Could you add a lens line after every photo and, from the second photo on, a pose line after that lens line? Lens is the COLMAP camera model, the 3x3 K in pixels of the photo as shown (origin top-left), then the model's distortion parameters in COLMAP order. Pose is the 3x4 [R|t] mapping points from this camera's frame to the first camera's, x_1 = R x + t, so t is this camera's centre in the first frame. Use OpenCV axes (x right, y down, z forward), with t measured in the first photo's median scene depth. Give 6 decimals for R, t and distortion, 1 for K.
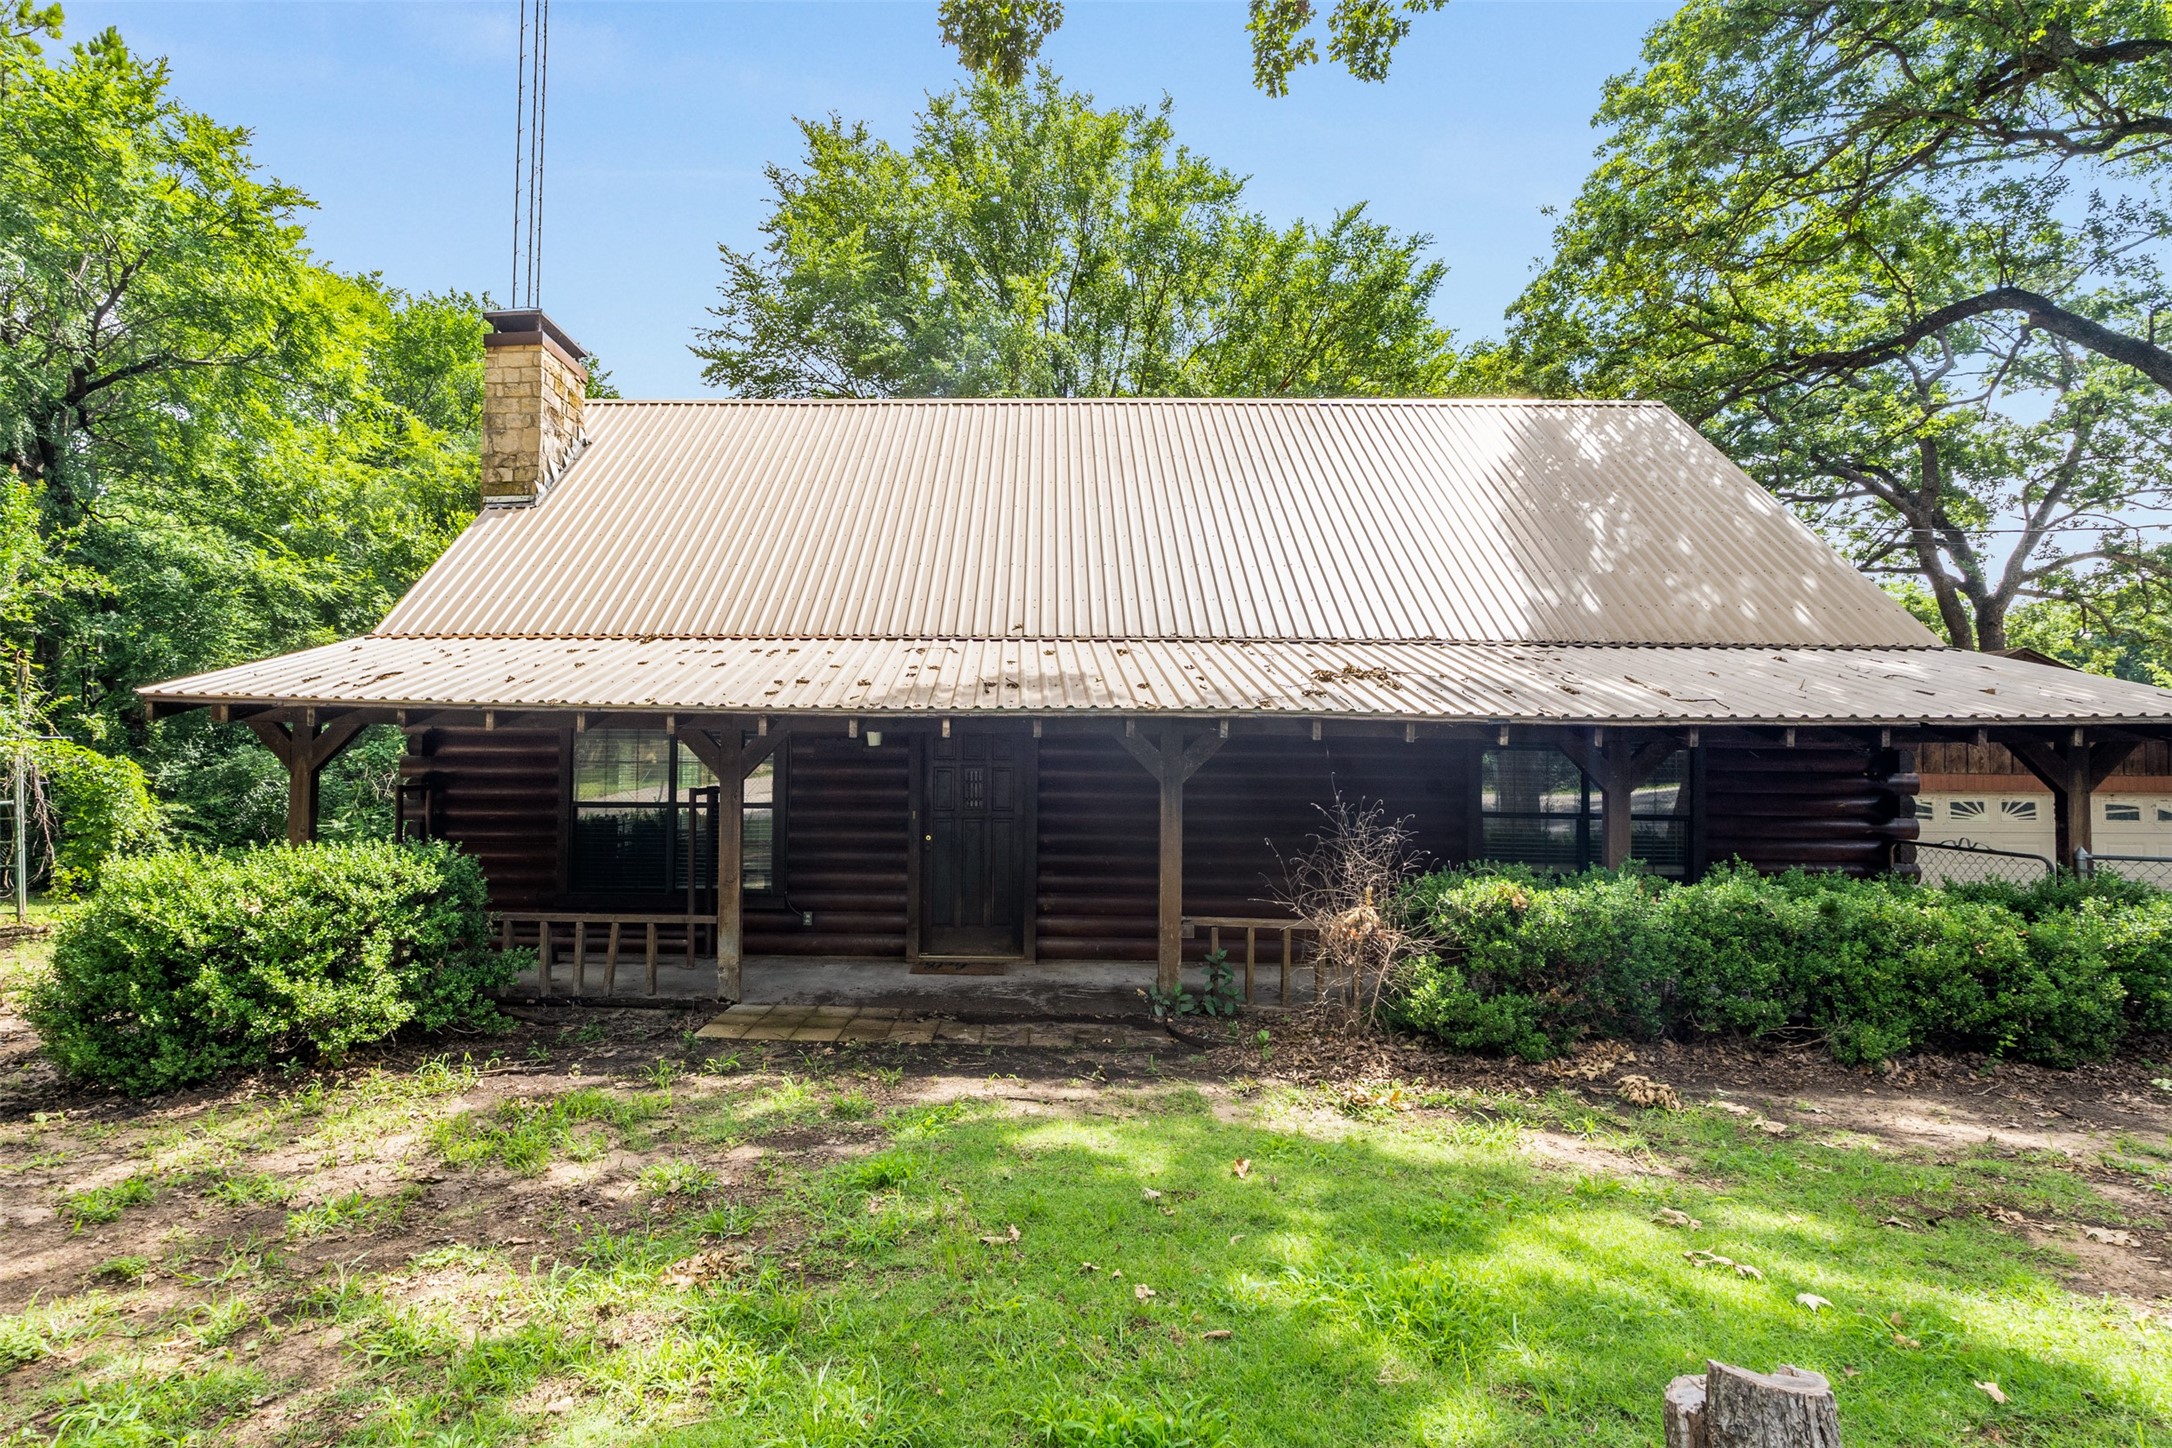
lens RADIAL K [[1091.7, 0, 1011.5], [0, 1091.7, 733.5], [0, 0, 1]] dist [-0.001862, -0.000783]
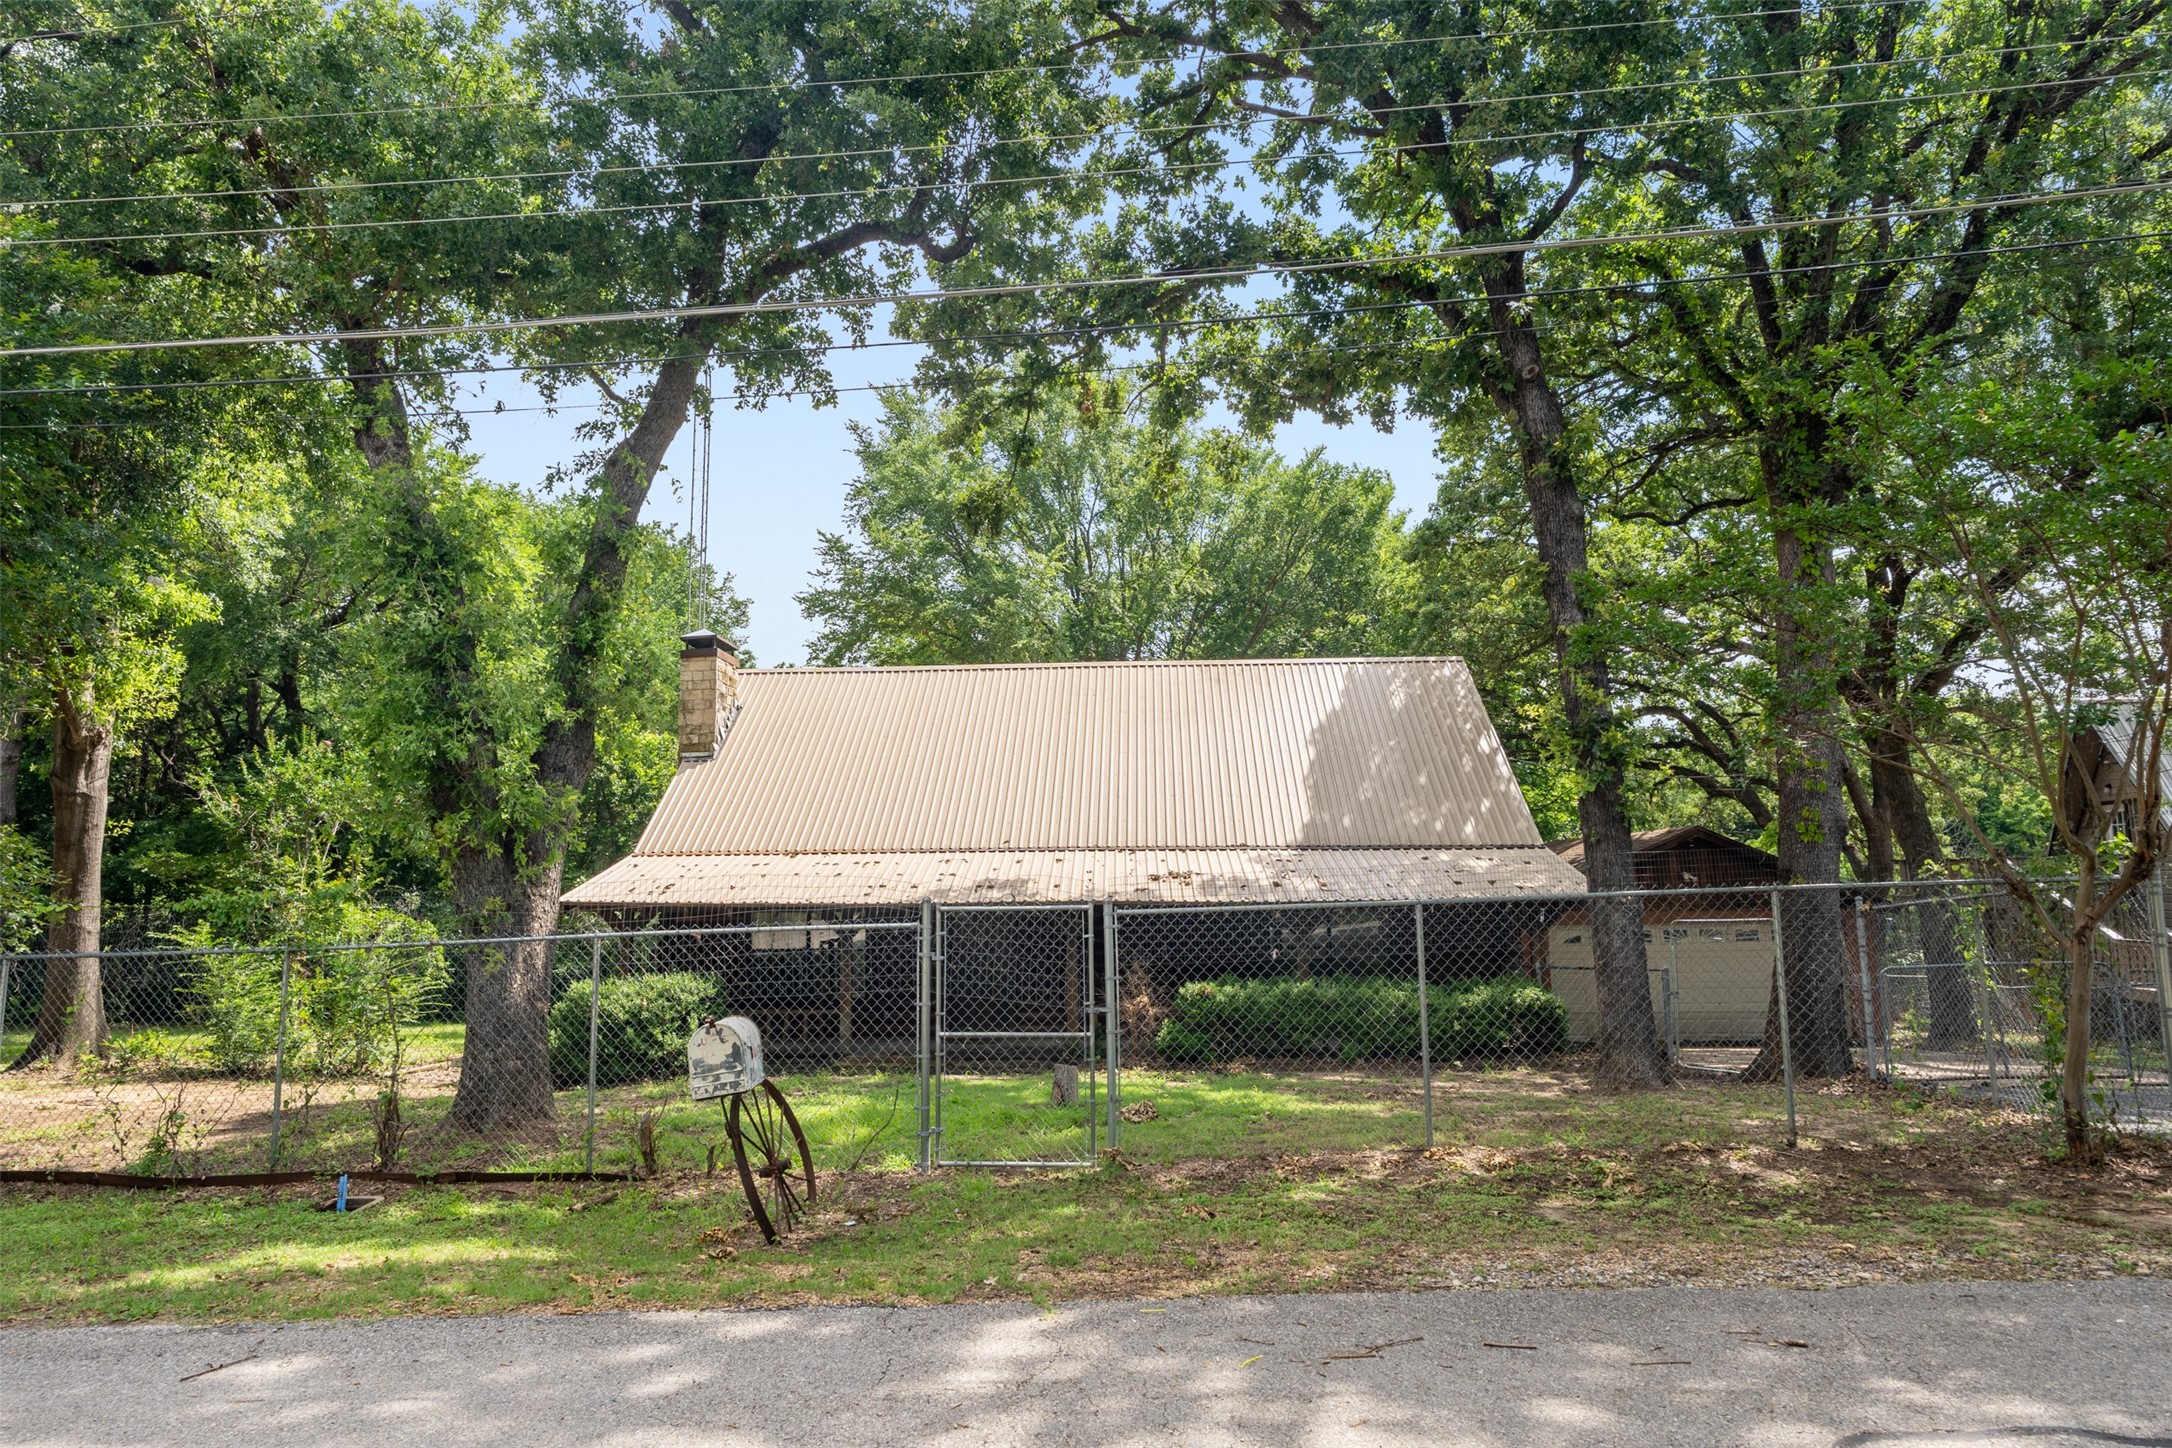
lens RADIAL K [[1266.0, 0, 1078.1], [0, 1266.0, 725.3], [0, 0, 1]] dist [-0.006287, -0.000446]
pose [[0.999401, -0.021324, -0.027241, 0.146770], [0.018824, 0.995859, -0.088945, -0.082647], [0.029025, 0.088379, 0.995664, -0.826754]]
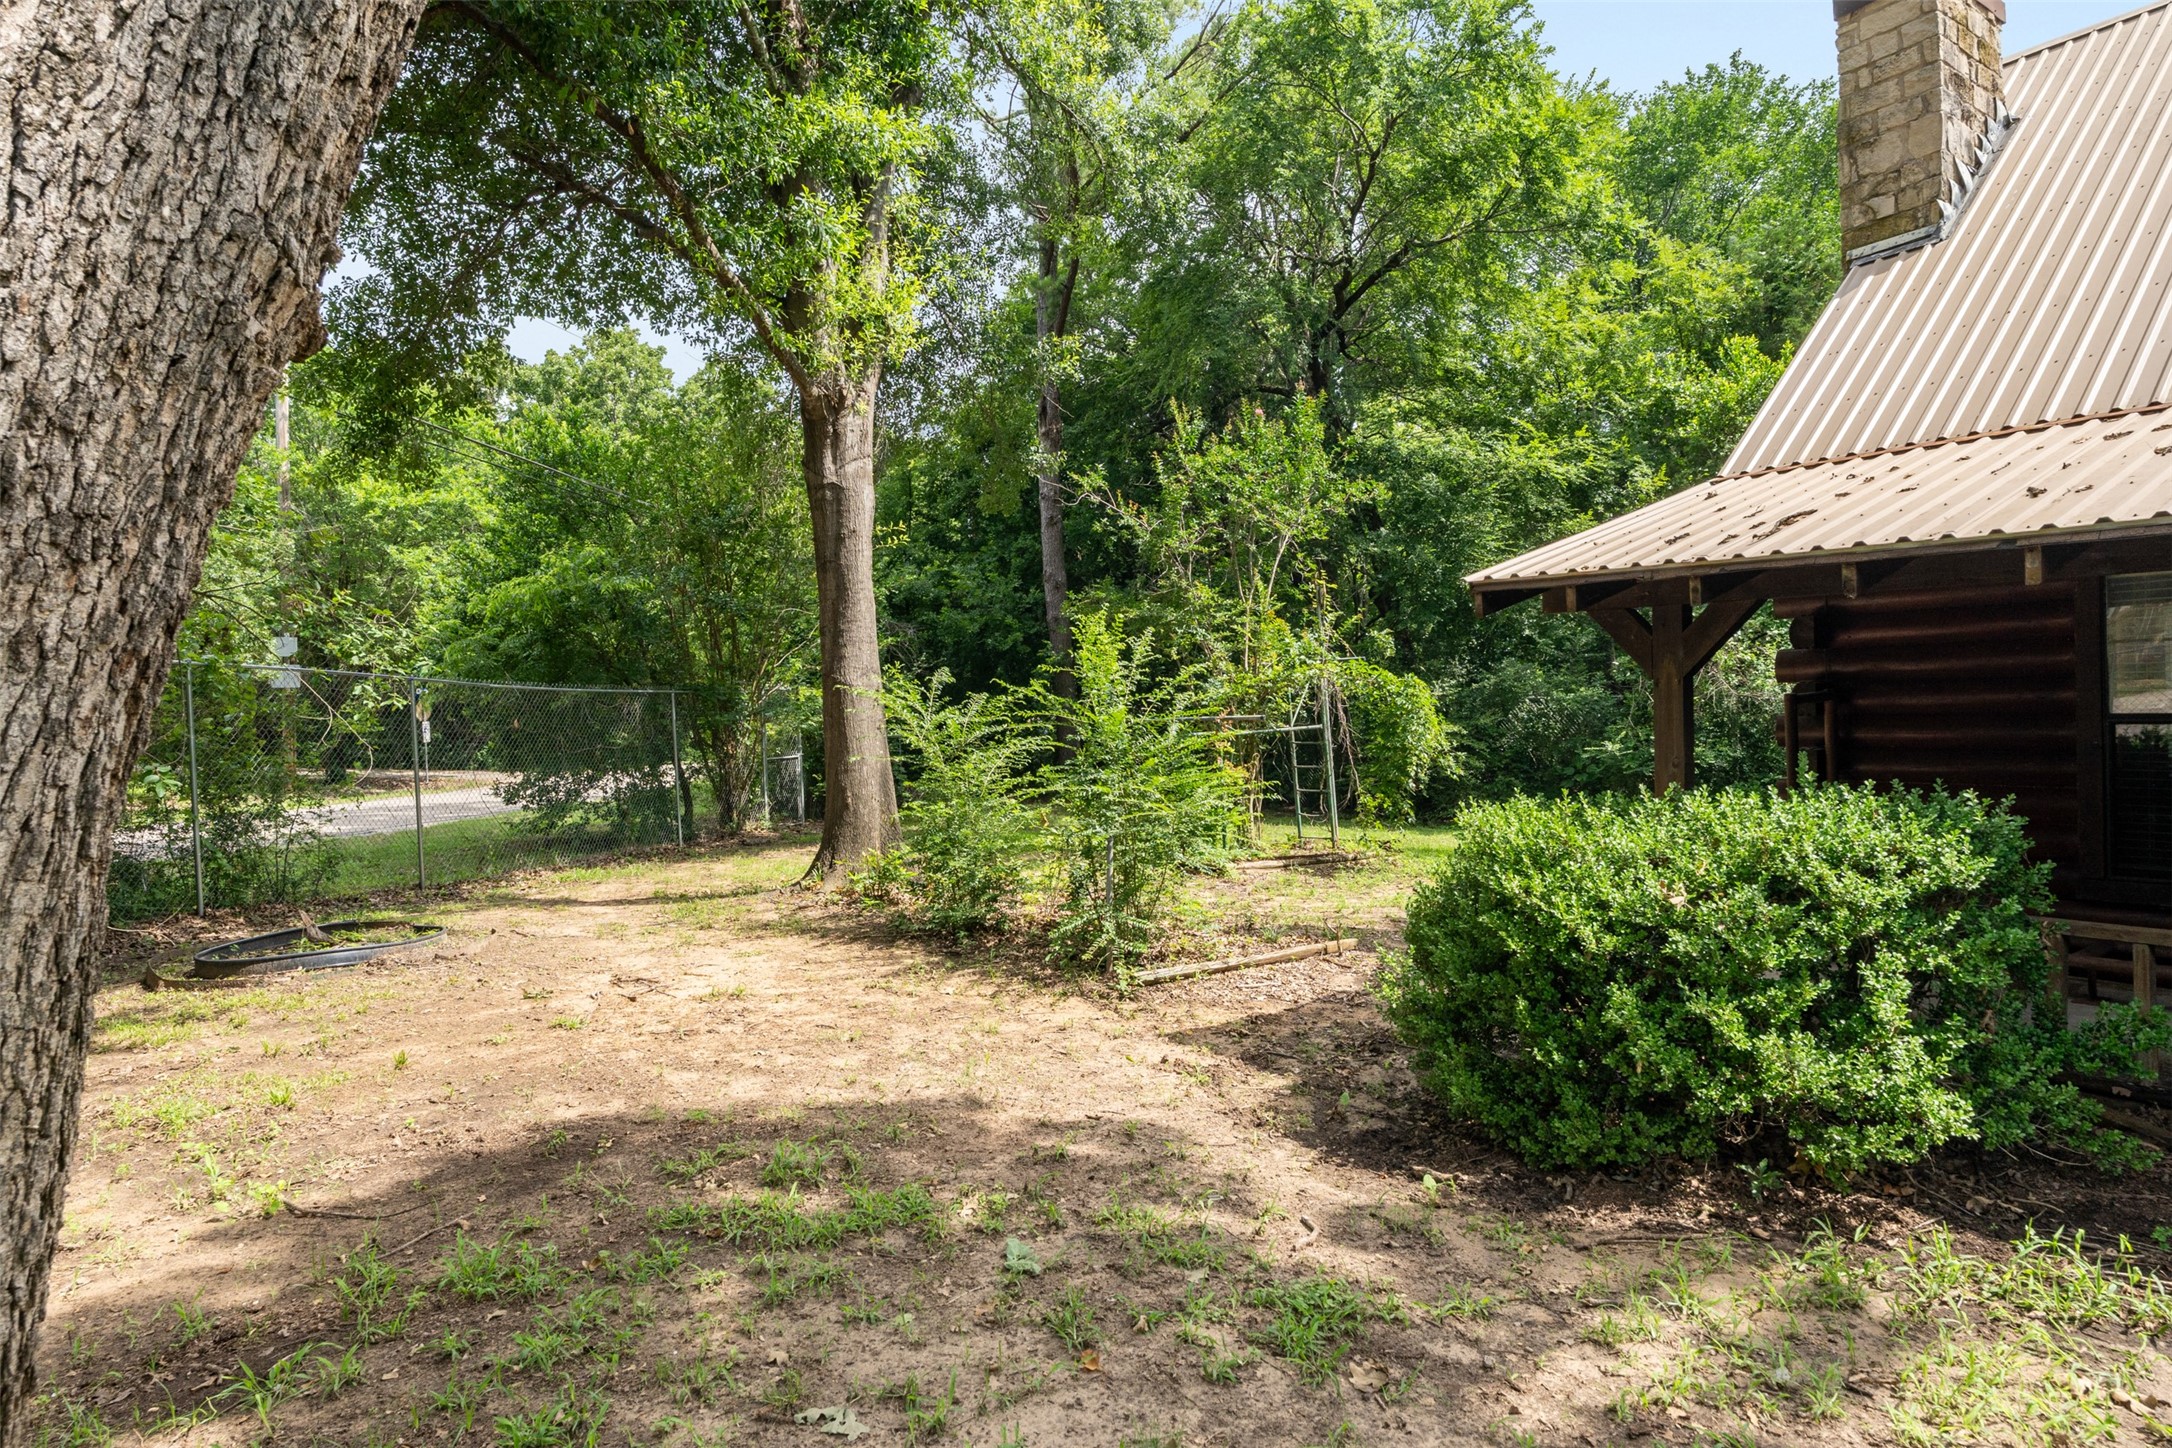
lens RADIAL K [[1266.0, 0, 1067.8], [0, 1266.0, 723.1], [0, 0, 1]] dist [-0.006287, -0.000446]
pose [[0.601022, -0.014851, -0.799094, -0.165917], [0.069565, 0.997005, 0.033793, 0.006883], [0.796199, -0.075899, 0.600255, 0.153843]]
